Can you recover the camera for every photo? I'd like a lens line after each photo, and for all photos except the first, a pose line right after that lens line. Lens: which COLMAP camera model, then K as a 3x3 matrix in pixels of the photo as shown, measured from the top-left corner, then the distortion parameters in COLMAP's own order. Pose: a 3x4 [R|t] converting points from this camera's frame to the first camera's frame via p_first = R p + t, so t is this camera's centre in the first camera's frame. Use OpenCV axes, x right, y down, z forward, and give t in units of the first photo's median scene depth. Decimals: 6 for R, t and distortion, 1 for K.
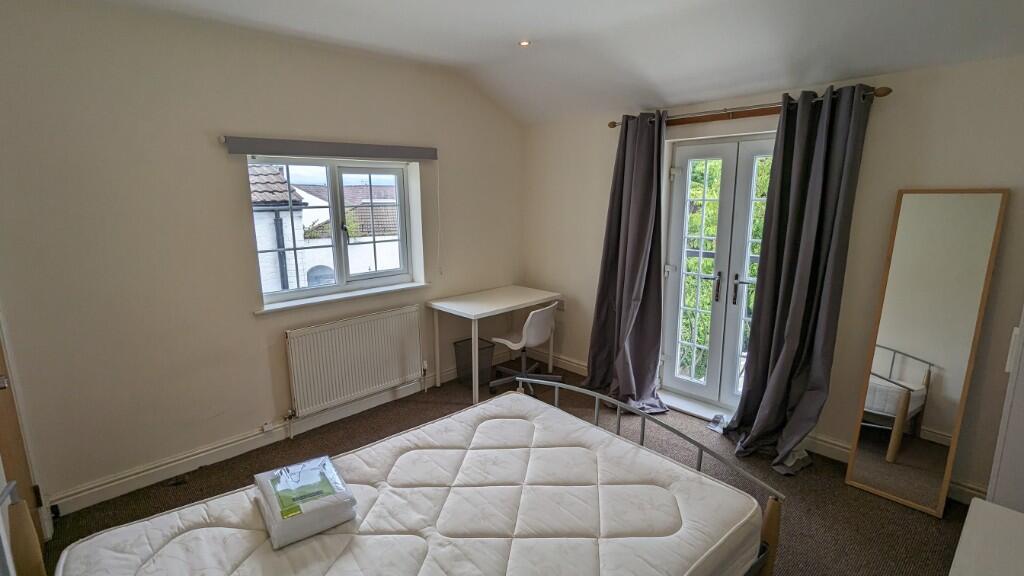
lens RADIAL K [[482.9, 0, 511.5], [0, 482.9, 287.5], [0, 0, 1]] dist [-0.006036, 0.001323]
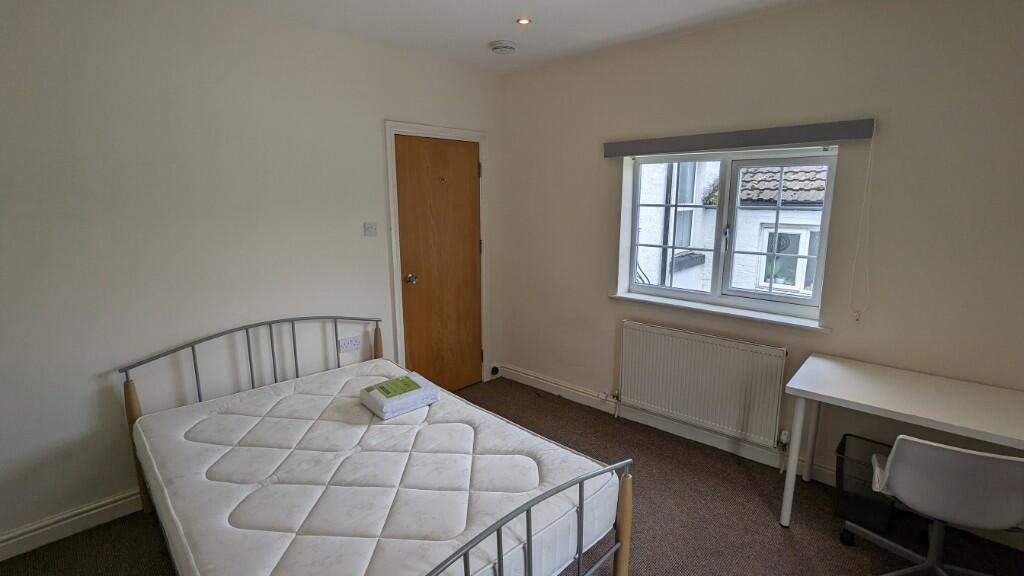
lens RADIAL K [[482.9, 0, 511.7], [0, 482.9, 291.1], [0, 0, 1]] dist [-0.006036, 0.001323]
pose [[0.059091, 0.206885, -0.976579, 0.484112], [-0.191562, 0.962457, 0.192302, -0.112953], [0.979700, 0.175712, 0.096504, 0.557264]]
